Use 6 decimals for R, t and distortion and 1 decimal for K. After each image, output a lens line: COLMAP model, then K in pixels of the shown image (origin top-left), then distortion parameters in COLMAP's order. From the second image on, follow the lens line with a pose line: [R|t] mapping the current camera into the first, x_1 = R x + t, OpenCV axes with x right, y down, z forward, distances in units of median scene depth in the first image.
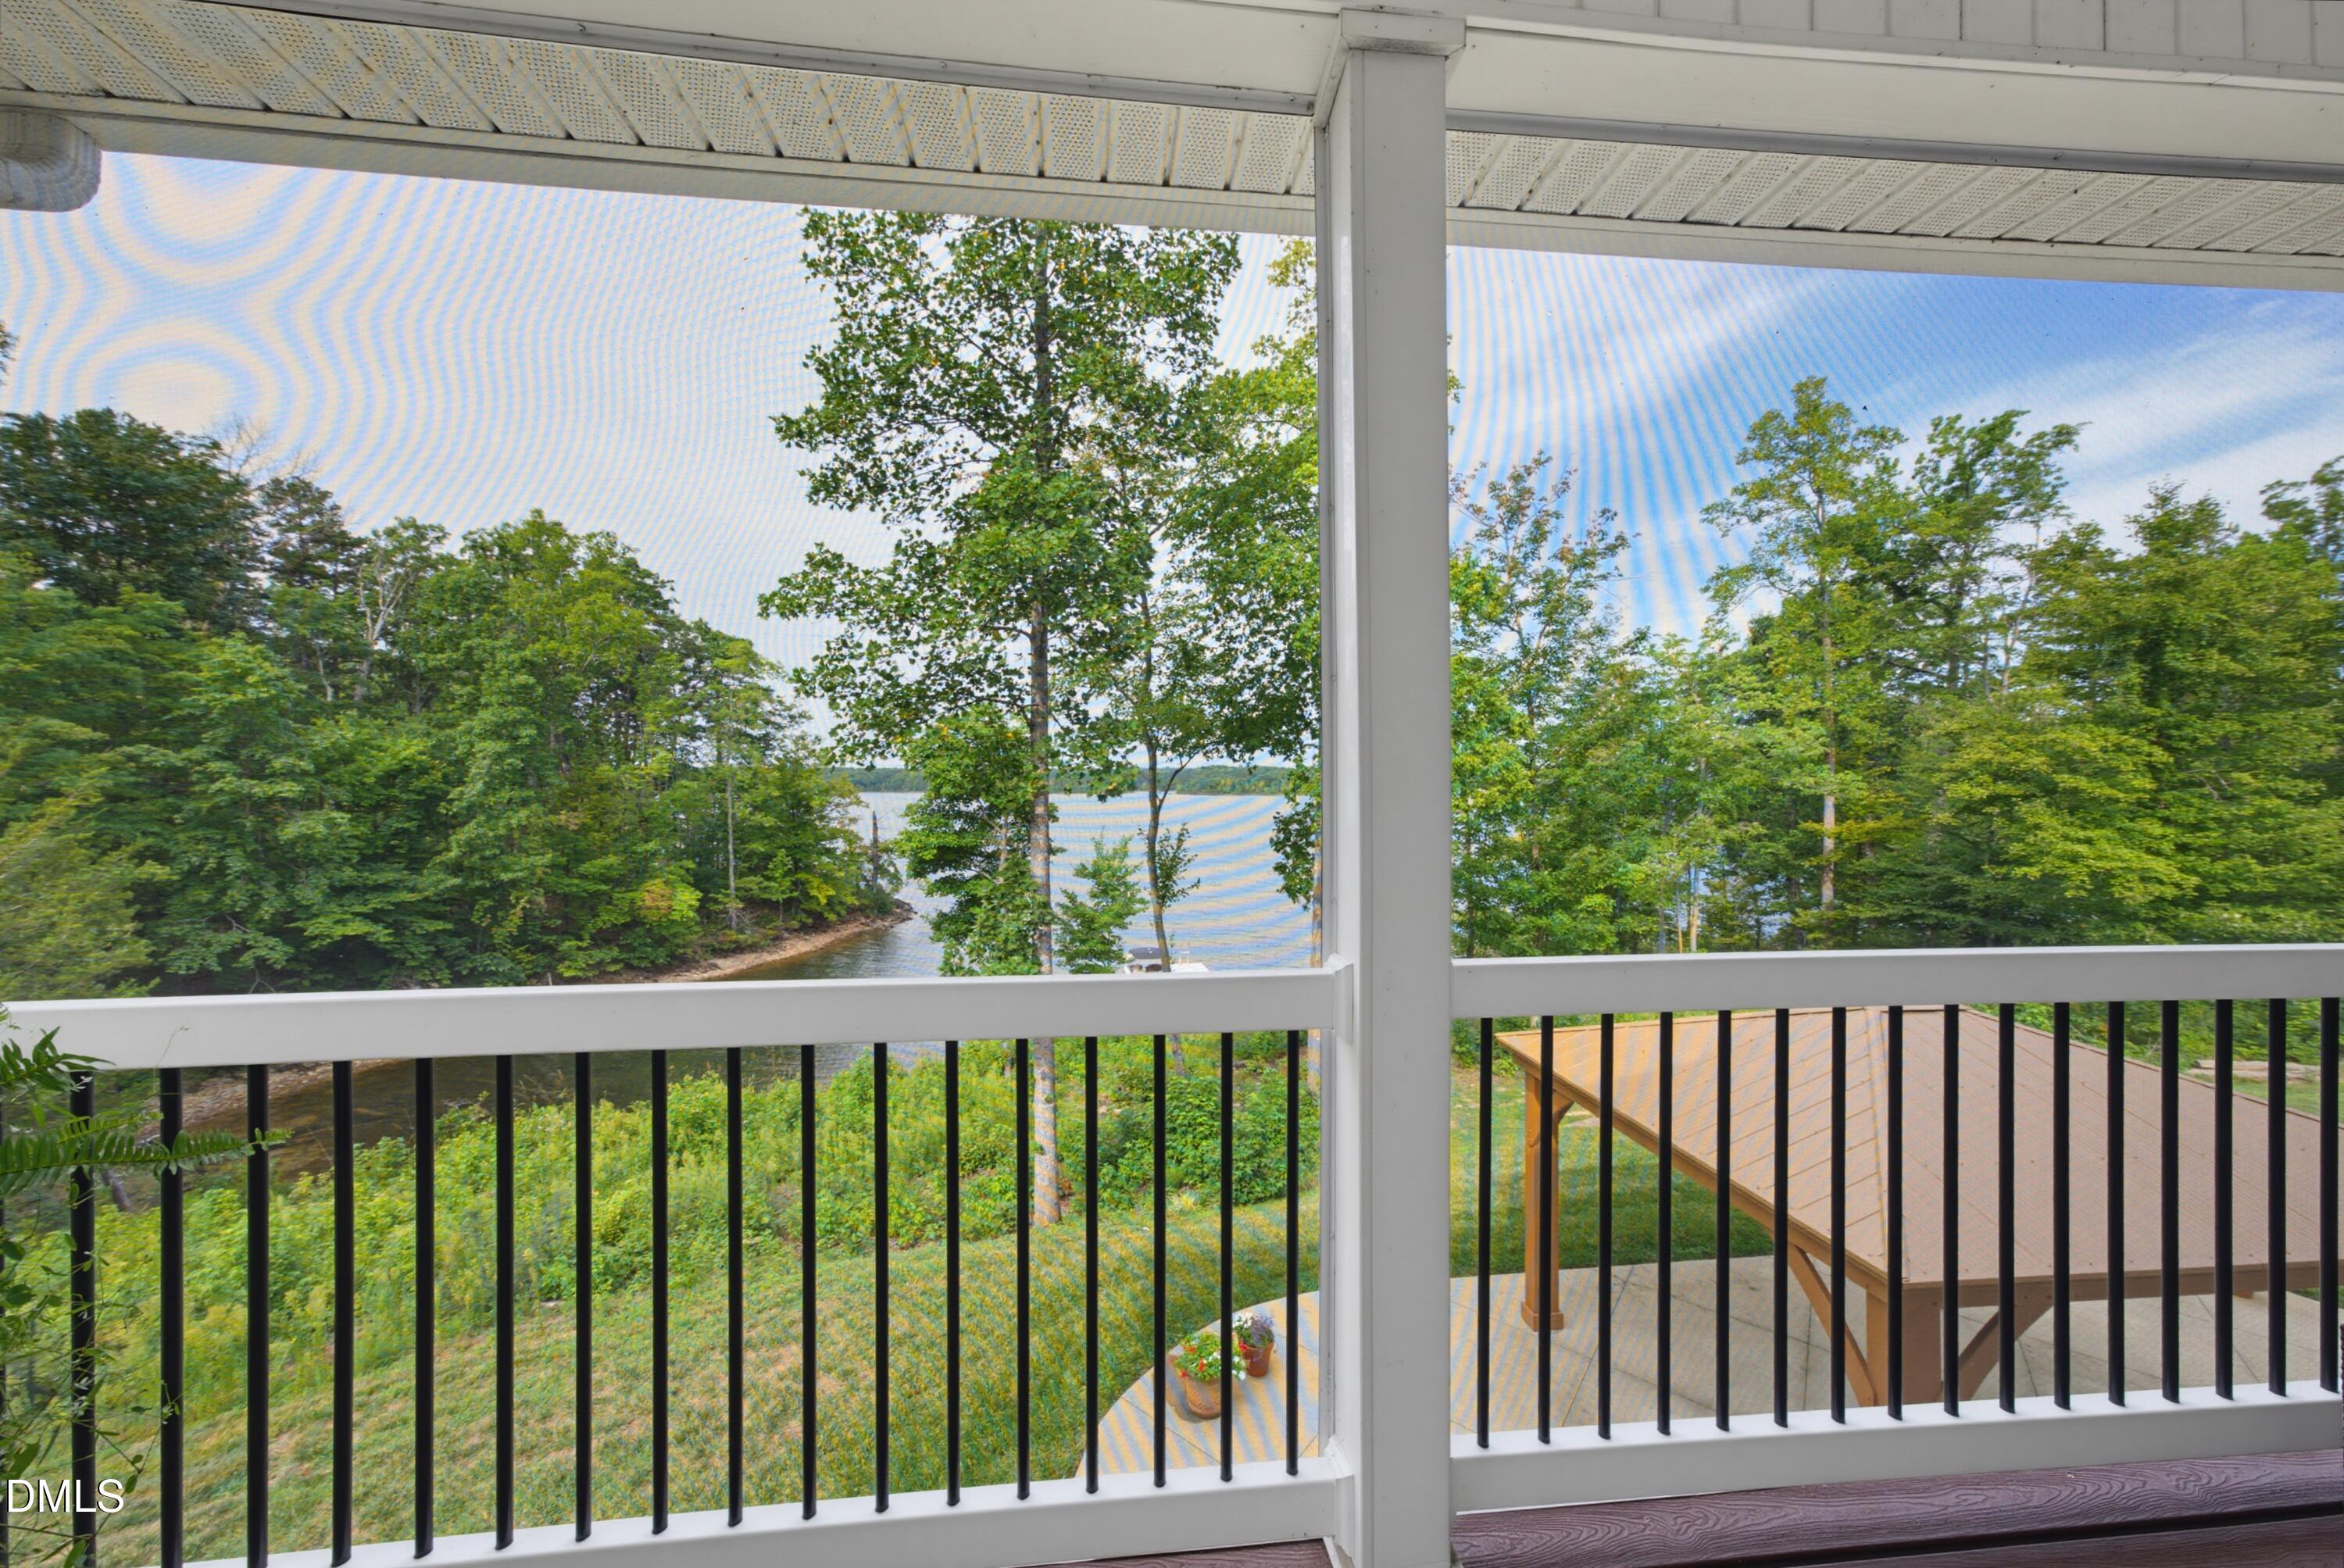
lens RADIAL K [[794.0, 0, 1182.0], [0, 794.0, 790.0], [0, 0, 1]] dist [-0.009721, 0.004855]
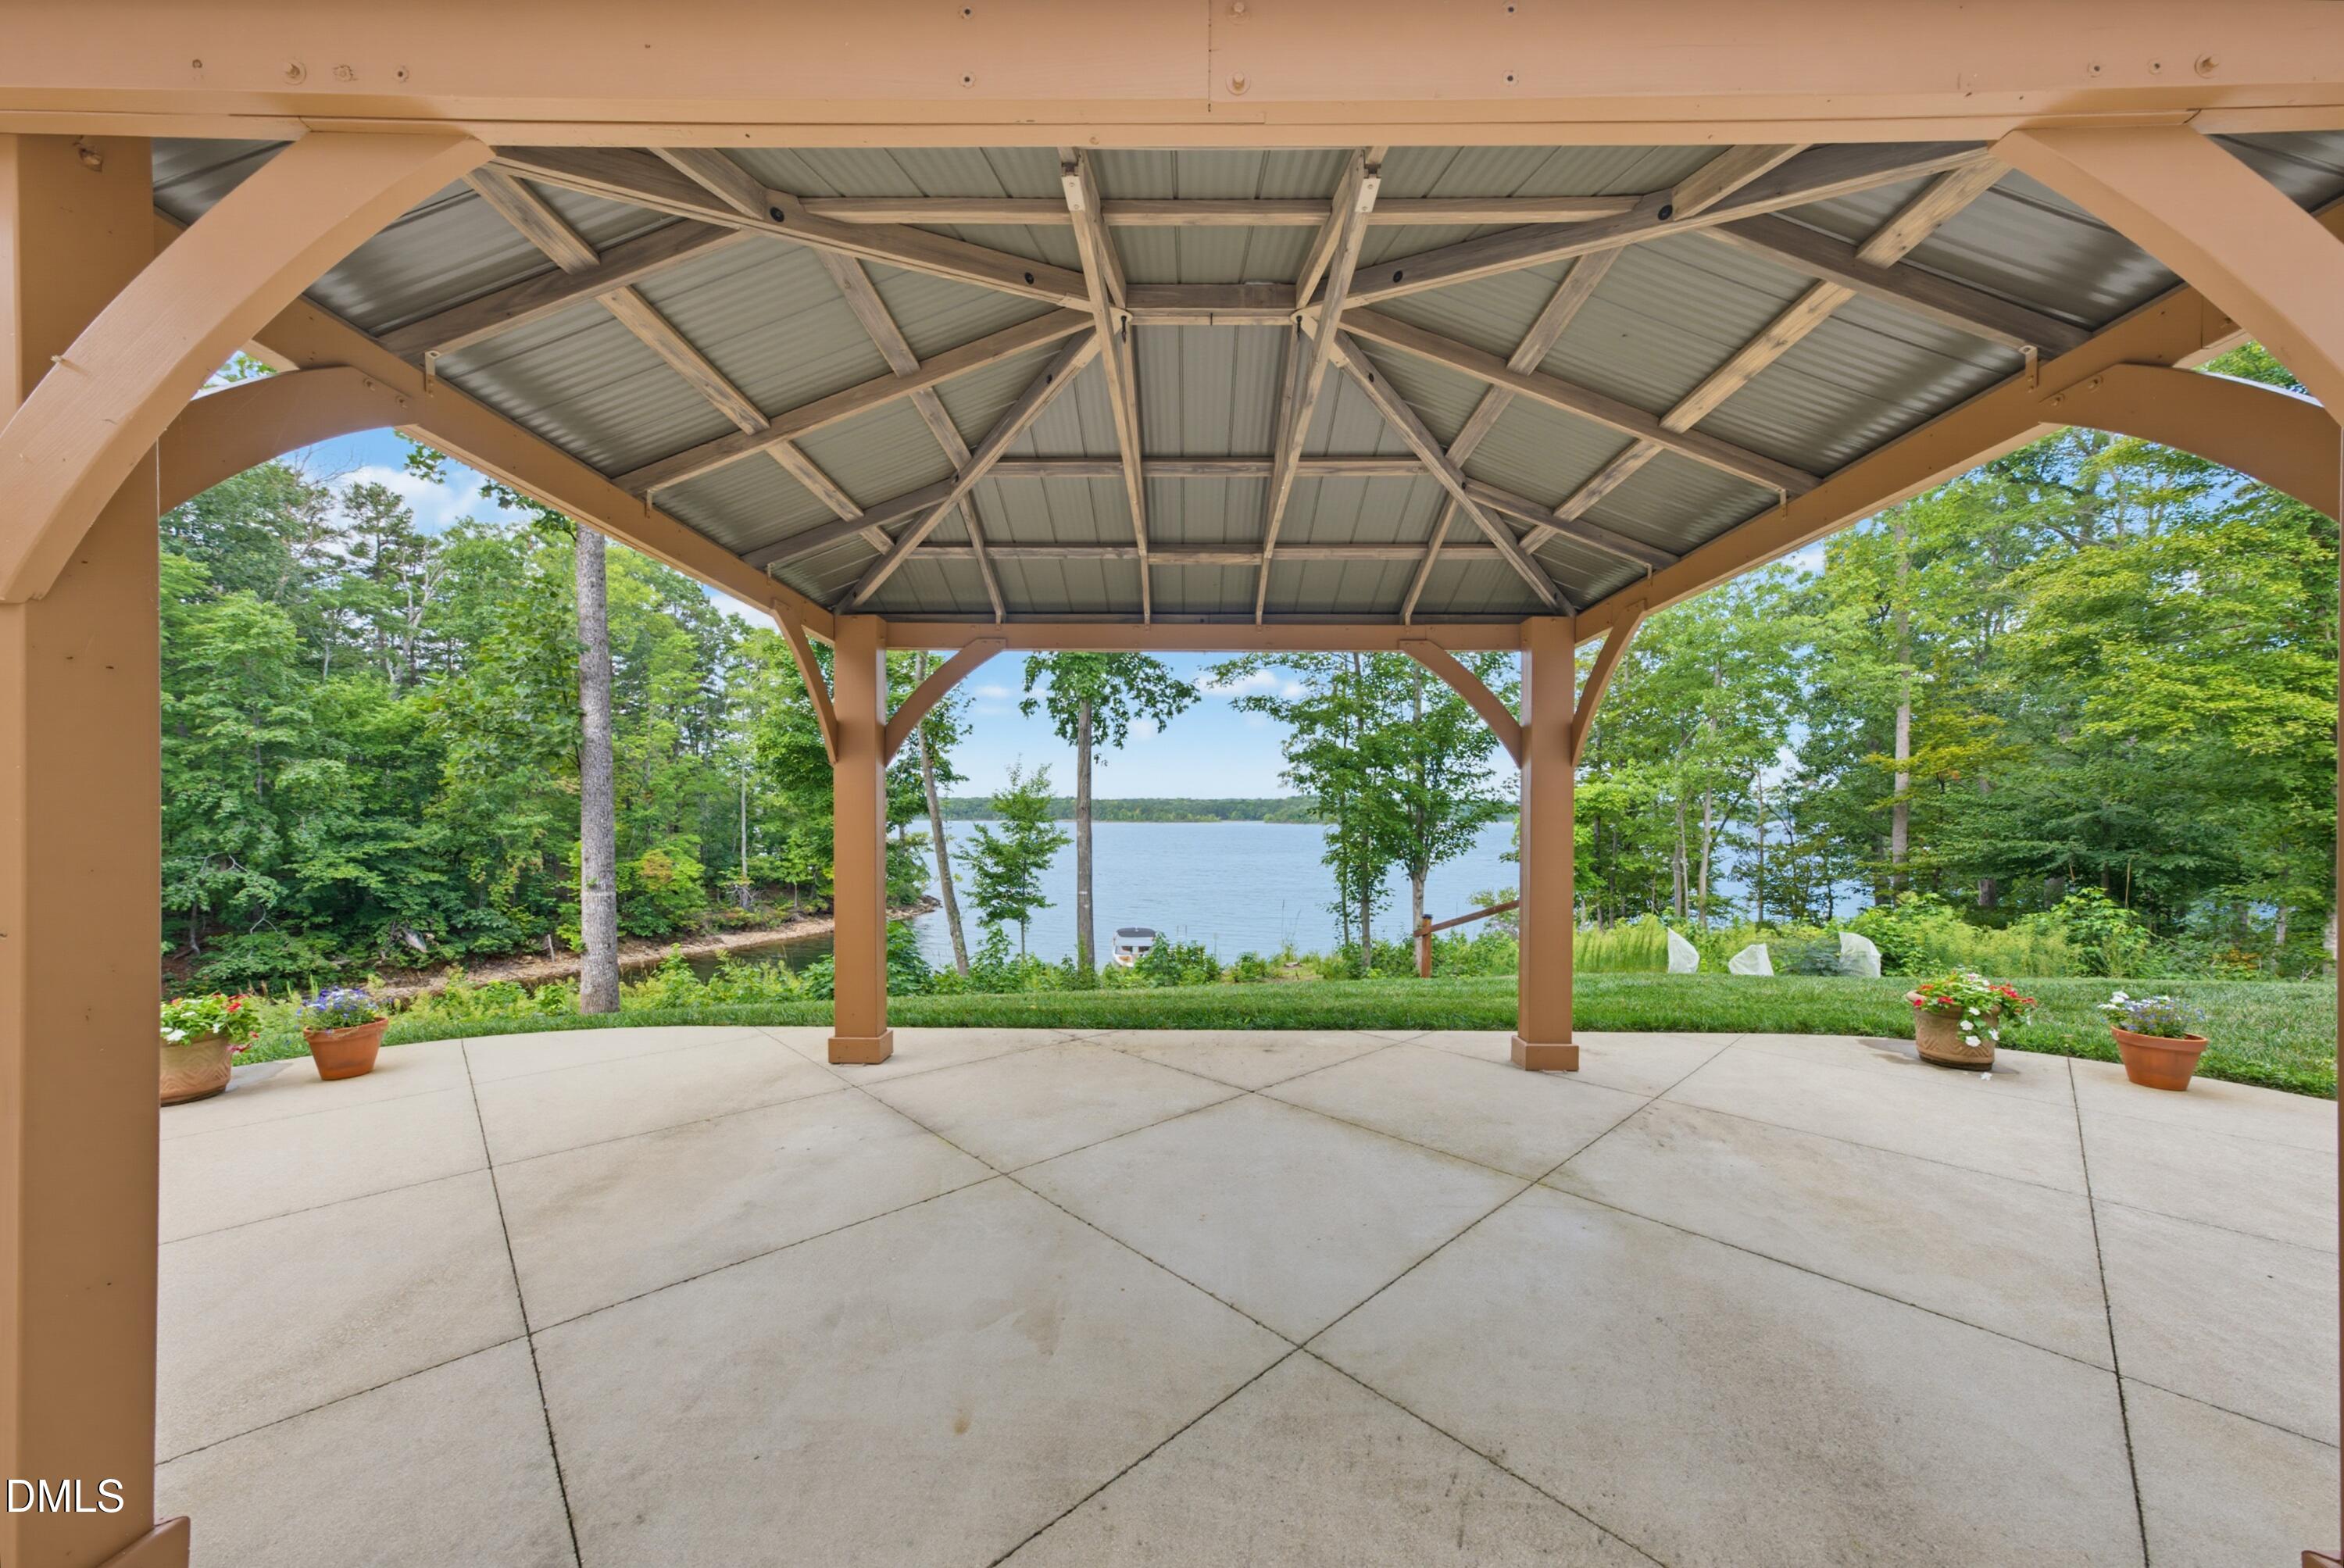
lens RADIAL K [[812.2, 0, 1166.4], [0, 812.2, 808.2], [0, 0, 1]] dist [-0.010500, 0.006330]
pose [[0.993417, 0.003204, -0.114509, 0.254911], [-0.003901, 0.999975, -0.005862, 0.168269], [0.114488, 0.006270, 0.993405, 0.131385]]
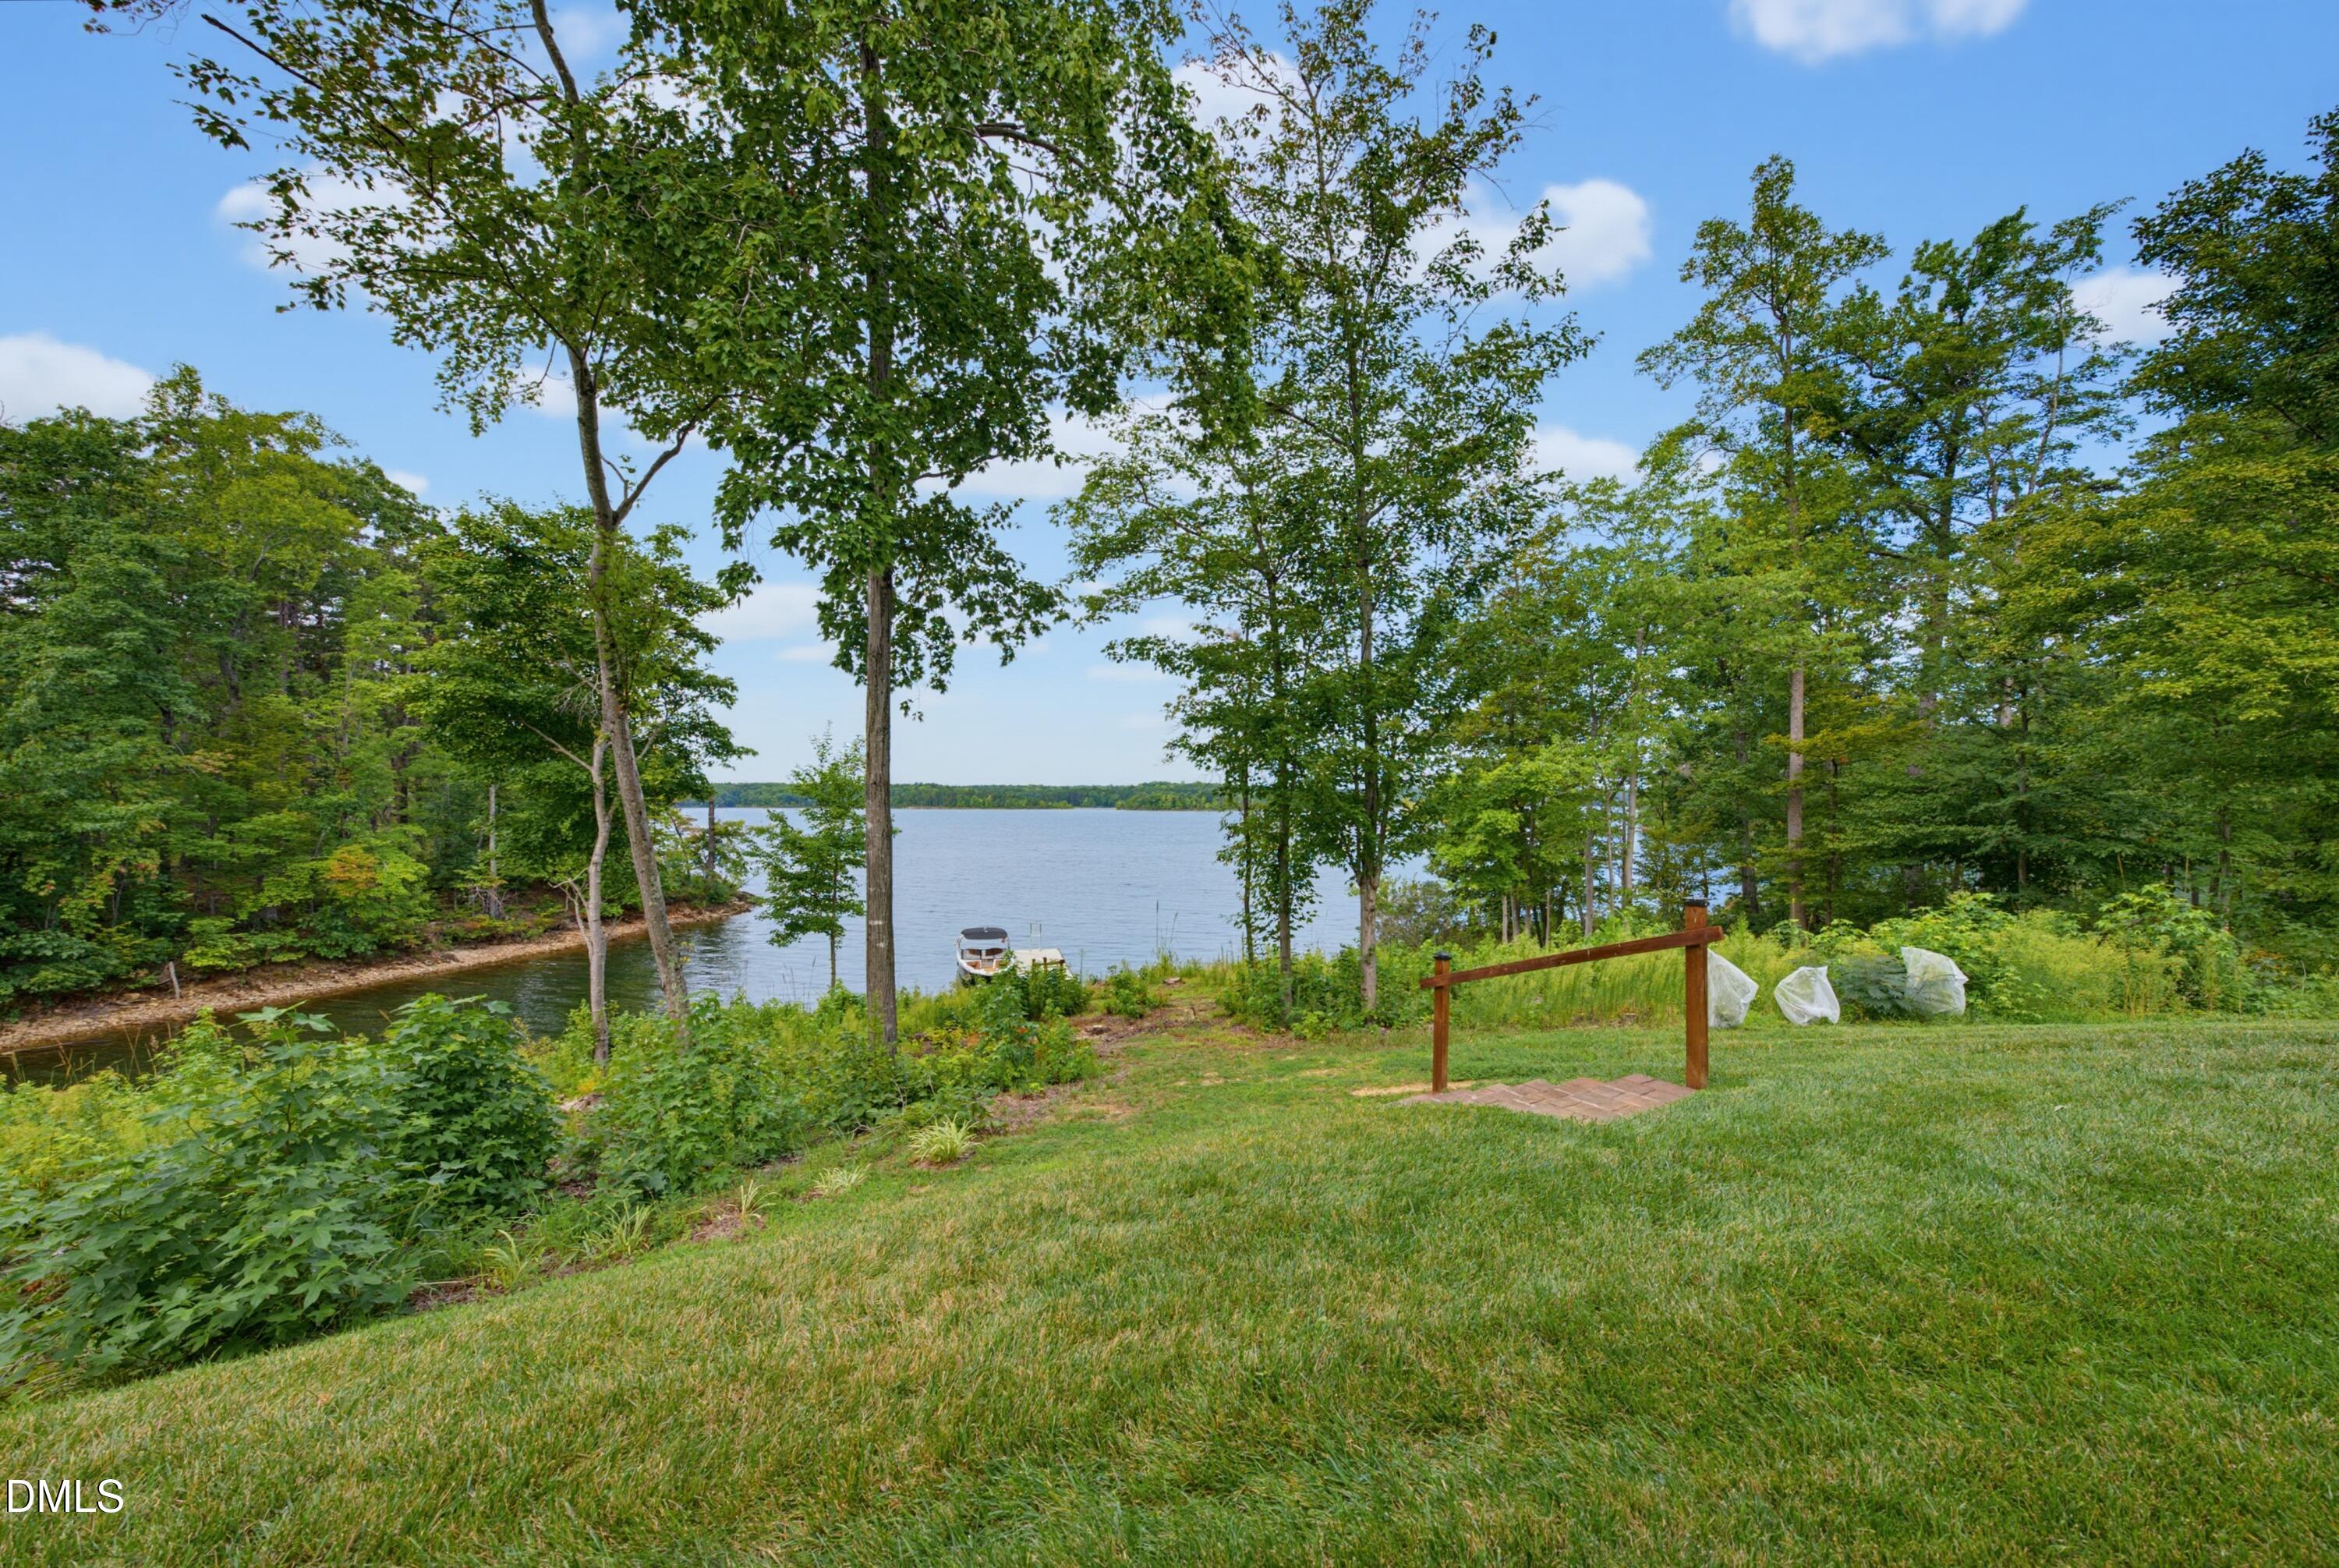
lens RADIAL K [[811.5, 0, 1163.4], [0, 811.5, 792.3], [0, 0, 1]] dist [0.009688, 0.000032]
pose [[0.998245, 0.004026, 0.059077, 0.230722], [-0.003483, 0.999951, -0.009300, 0.171831], [-0.059111, 0.009078, 0.998210, 0.368974]]
